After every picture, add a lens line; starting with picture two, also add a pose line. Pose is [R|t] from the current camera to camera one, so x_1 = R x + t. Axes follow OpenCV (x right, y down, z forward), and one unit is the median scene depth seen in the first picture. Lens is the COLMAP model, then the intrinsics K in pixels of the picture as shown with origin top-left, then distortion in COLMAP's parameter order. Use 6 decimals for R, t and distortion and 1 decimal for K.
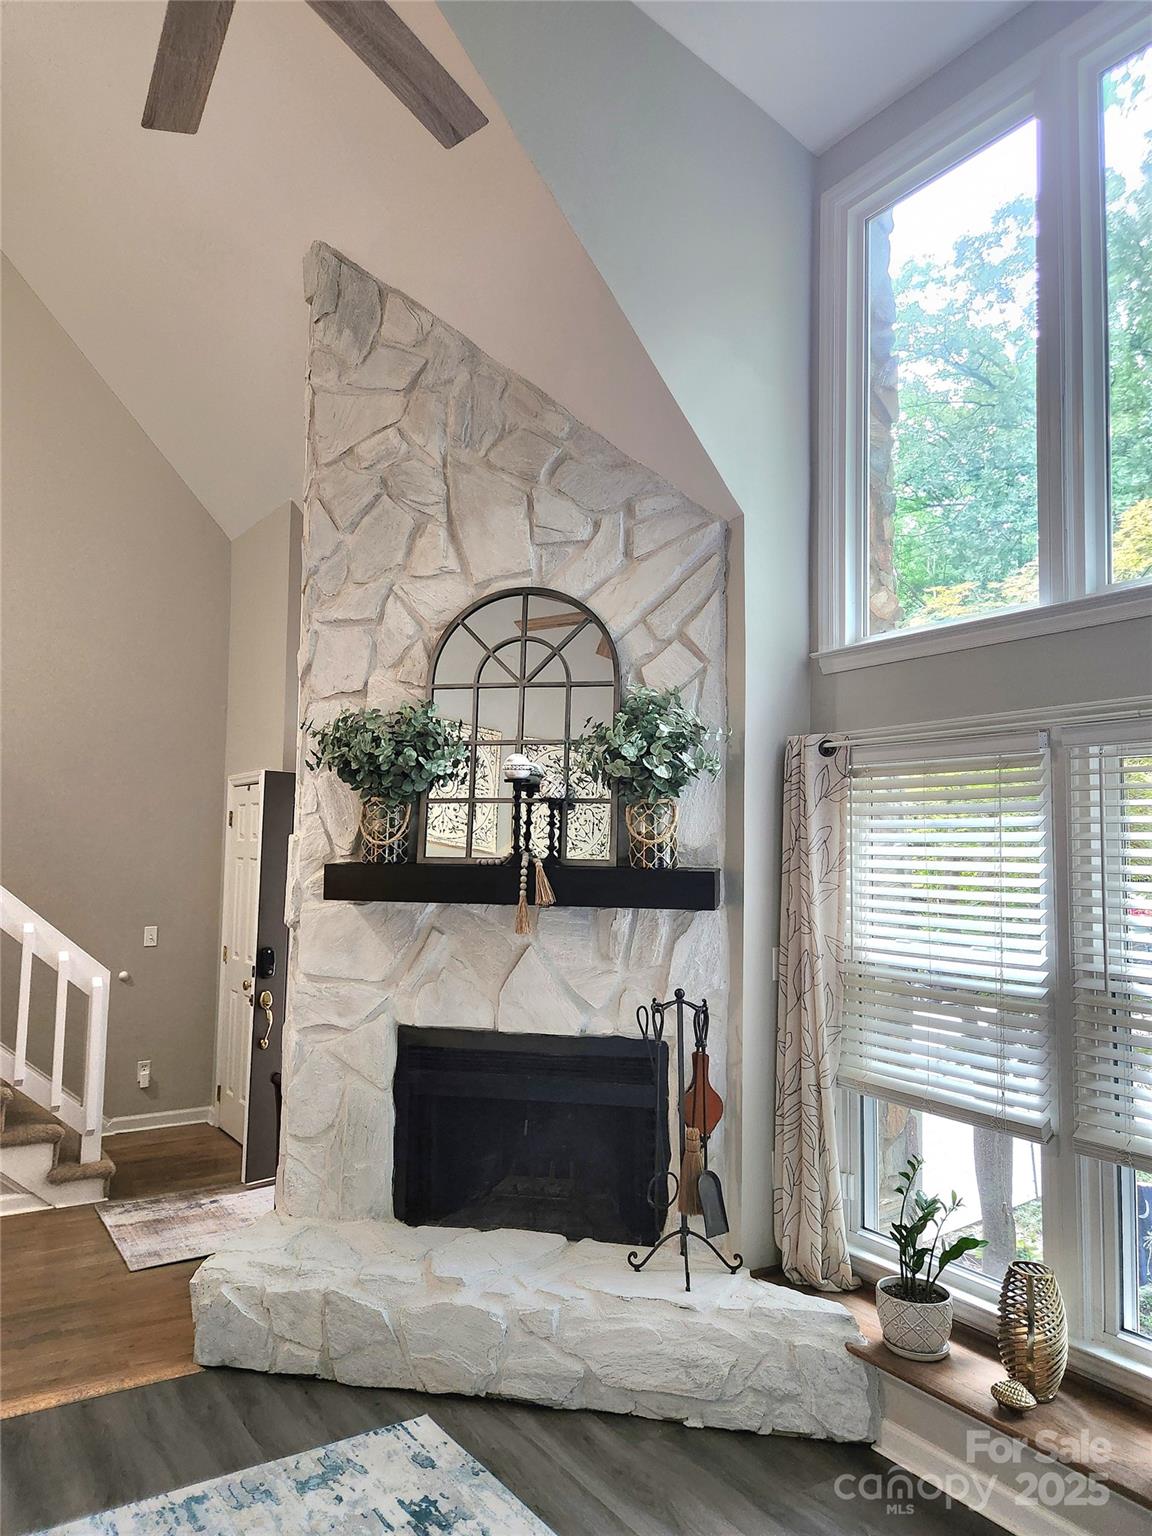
lens RADIAL K [[1058.2, 0, 567.8], [0, 1058.2, 764.2], [0, 0, 1]] dist [0.071498, -0.067900]
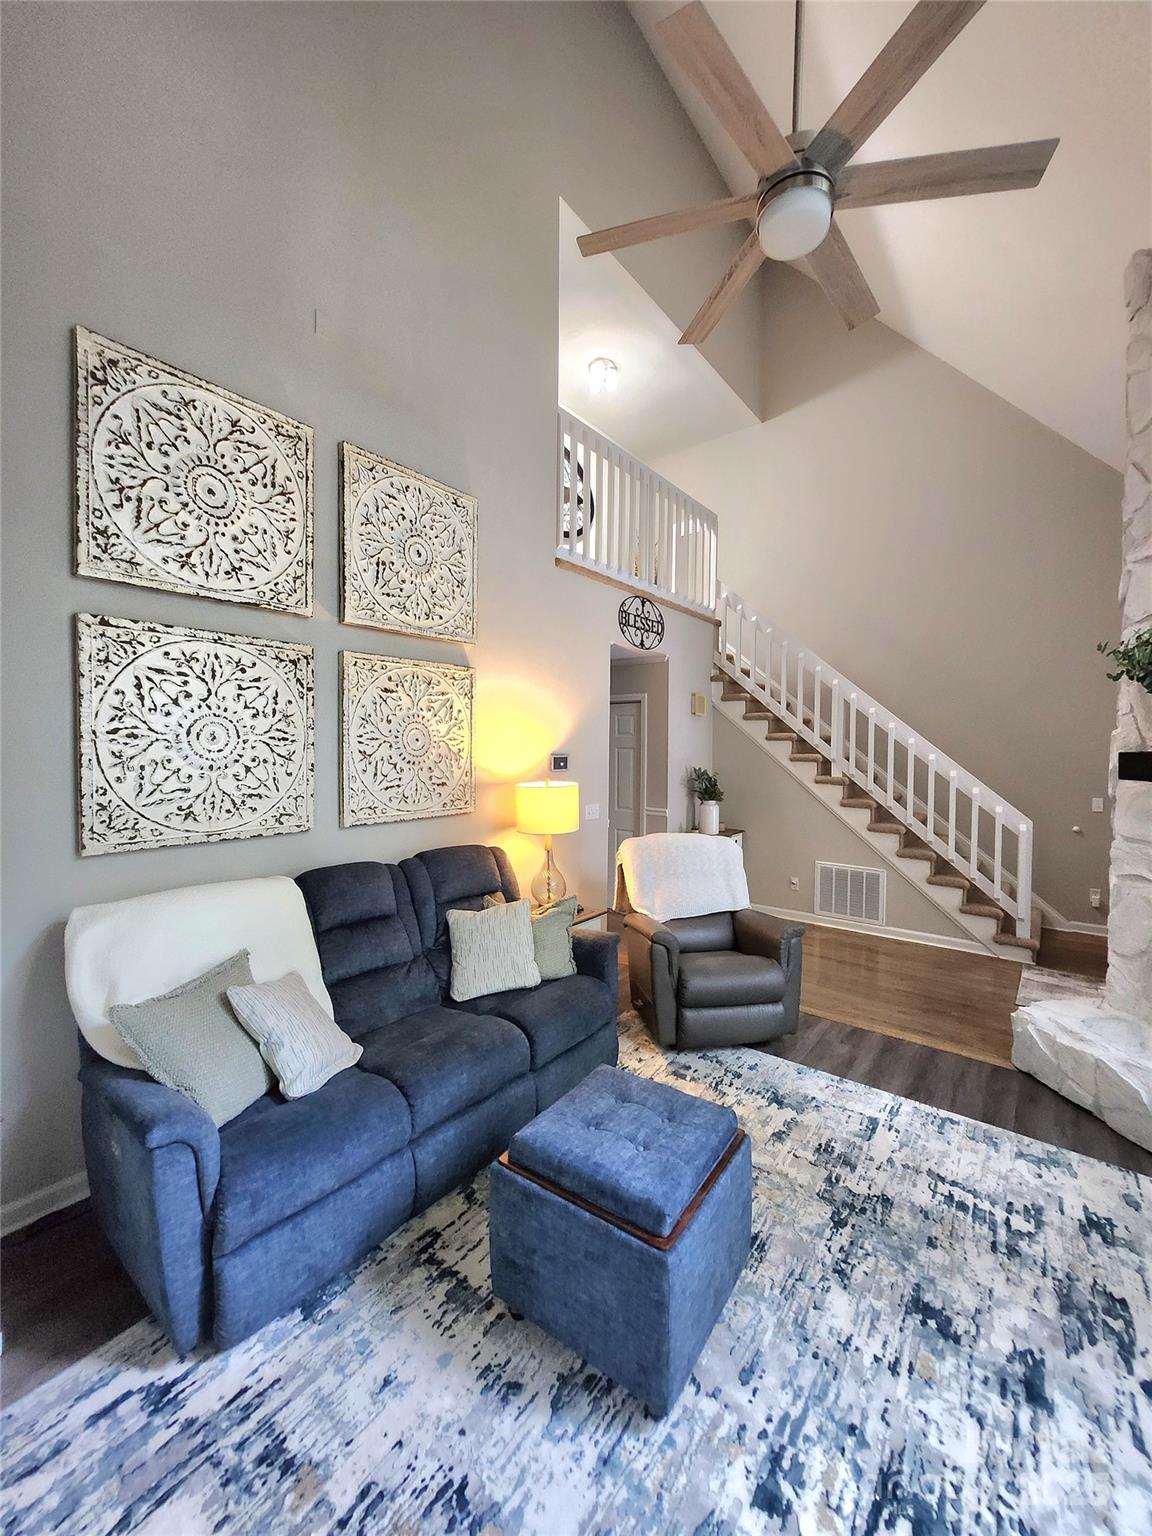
lens RADIAL K [[612.6, 0, 579.4], [0, 612.6, 762.5], [0, 0, 1]] dist [-0.001566, -0.000254]
pose [[0.321613, 0.018342, -0.946693, 0.261404], [0.074289, 0.996242, 0.044540, 0.023439], [0.943952, -0.084654, 0.319042, 0.131808]]
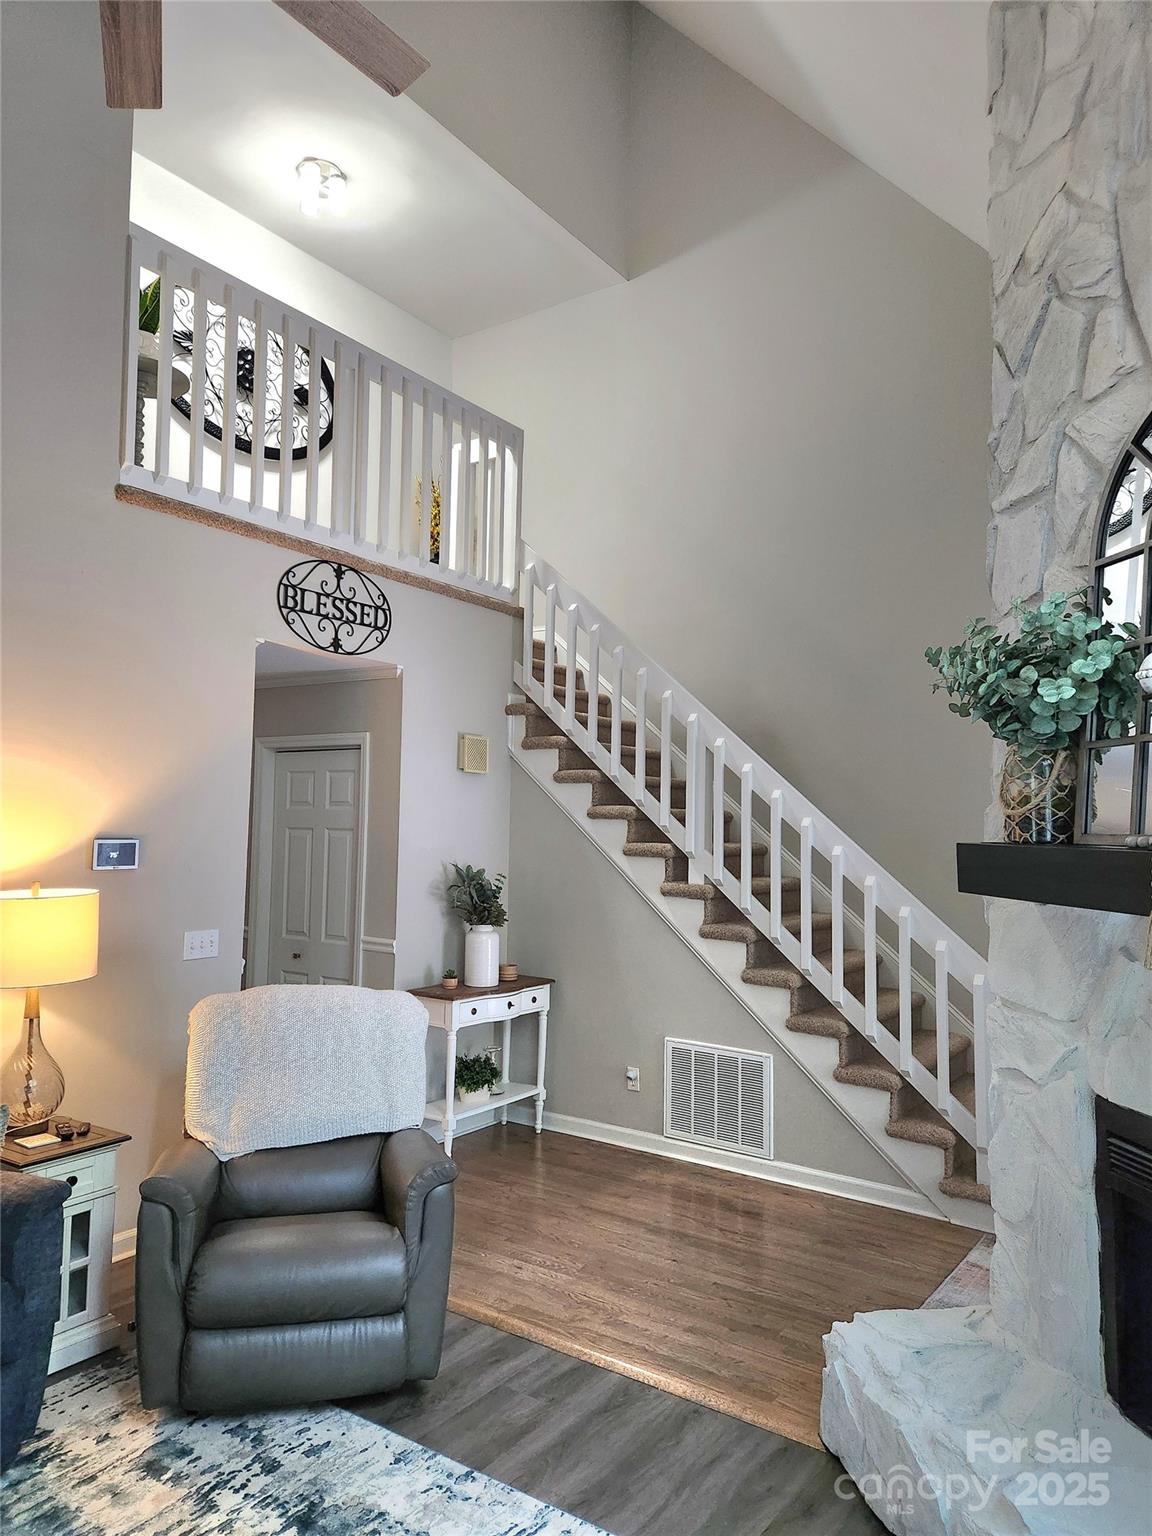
lens RADIAL K [[1058.2, 0, 567.8], [0, 1058.2, 764.2], [0, 0, 1]] dist [0.071498, -0.067900]
pose [[0.366452, -0.060231, -0.928486, 0.345498], [0.060660, 0.997326, -0.040756, 0.052557], [0.928458, -0.041387, 0.369125, 0.472431]]
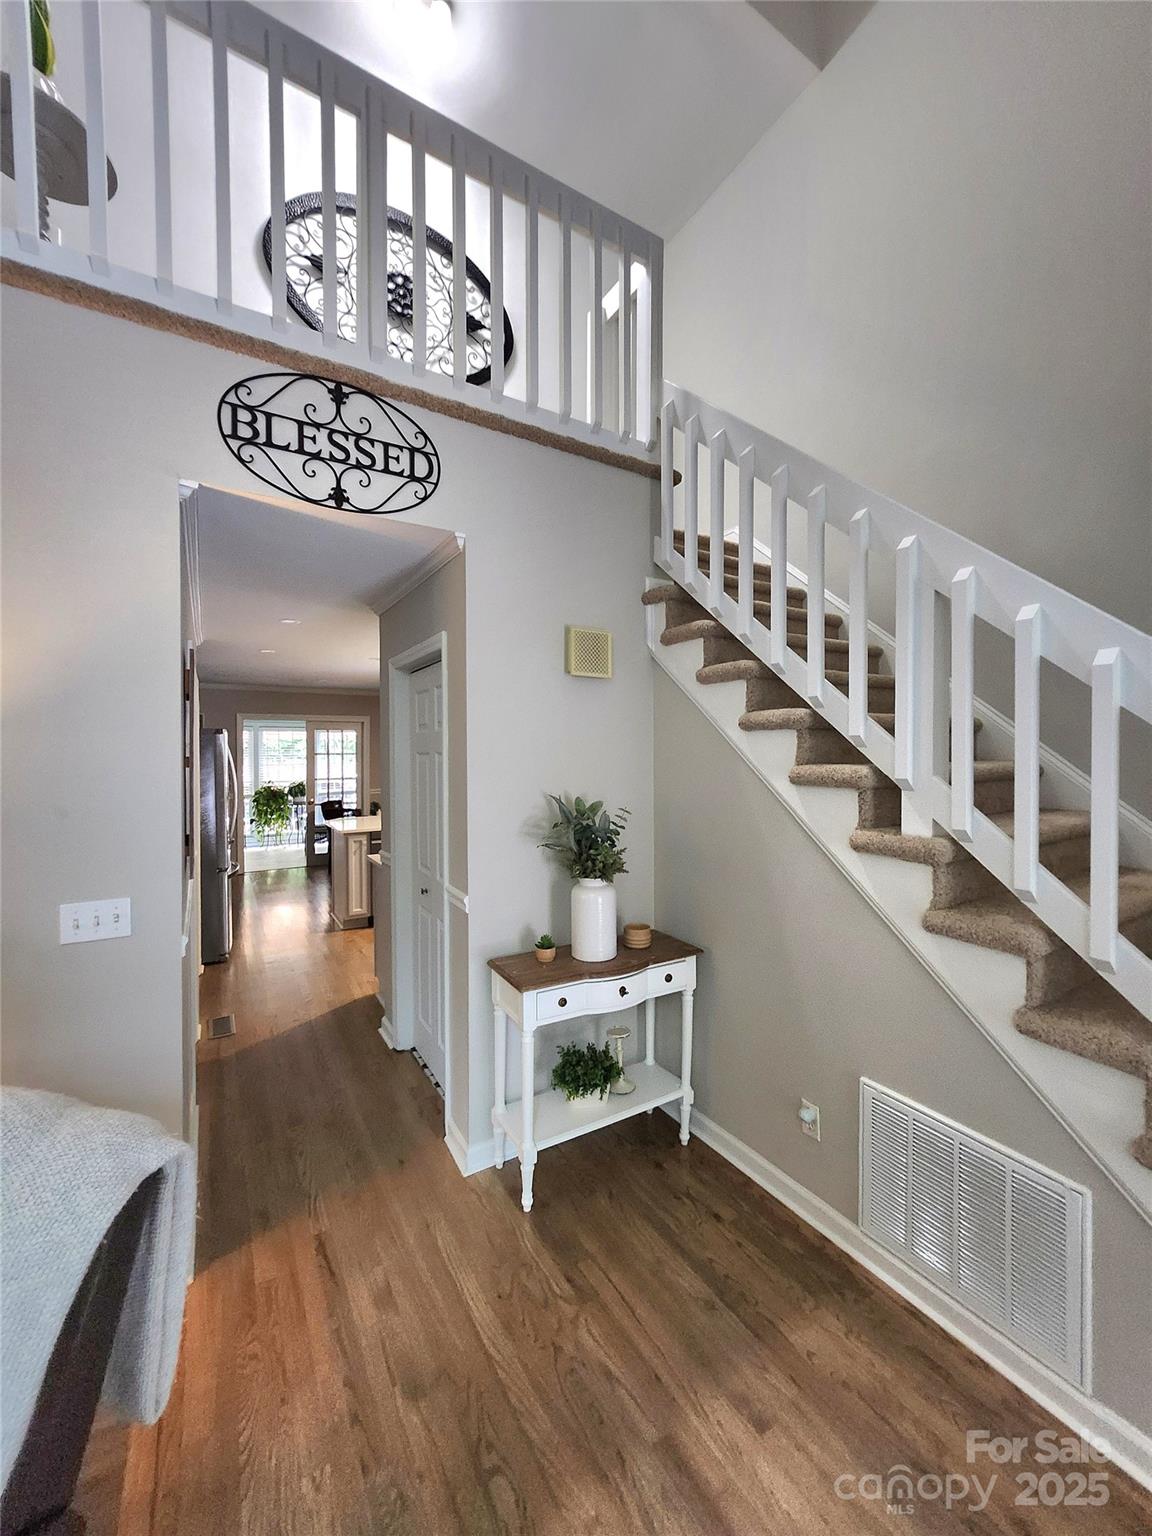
lens RADIAL K [[603.3, 0, 576.0], [0, 603.3, 768.0], [0, 0, 1]] dist [-0.000503, -0.000048]
pose [[-0.044868, 0.011037, -0.998932, -0.411931], [0.085338, 0.996326, 0.007175, 0.086930], [0.995341, -0.084925, -0.045645, 0.895765]]
